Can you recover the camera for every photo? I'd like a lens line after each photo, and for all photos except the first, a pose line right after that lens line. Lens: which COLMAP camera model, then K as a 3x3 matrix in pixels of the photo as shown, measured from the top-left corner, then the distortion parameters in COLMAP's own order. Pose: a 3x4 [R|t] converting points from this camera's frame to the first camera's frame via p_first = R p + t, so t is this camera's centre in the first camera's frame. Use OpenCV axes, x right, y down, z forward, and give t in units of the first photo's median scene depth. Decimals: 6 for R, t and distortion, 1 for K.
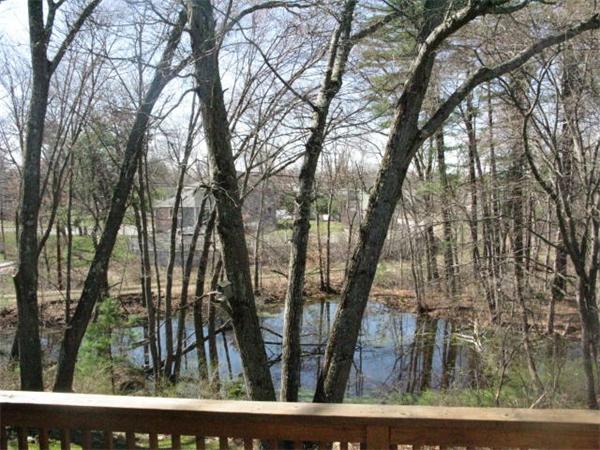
lens RADIAL K [[623.1, 0, 300.0], [0, 623.1, 225.0], [0, 0, 1]] dist [-0.245638, 0.342666]
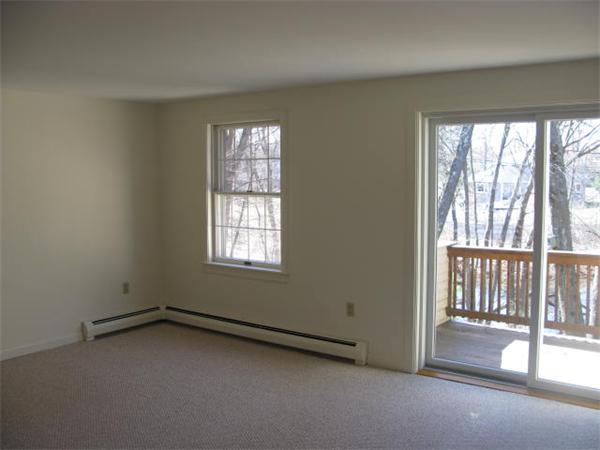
lens RADIAL K [[623.1, 0, 300.0], [0, 623.1, 225.0], [0, 0, 1]] dist [-0.245638, 0.342666]
pose [[0.887750, 0.045263, -0.458095, -0.002891], [-0.027385, 0.998584, 0.045598, 0.010208], [0.459511, -0.027935, 0.887733, -0.159190]]
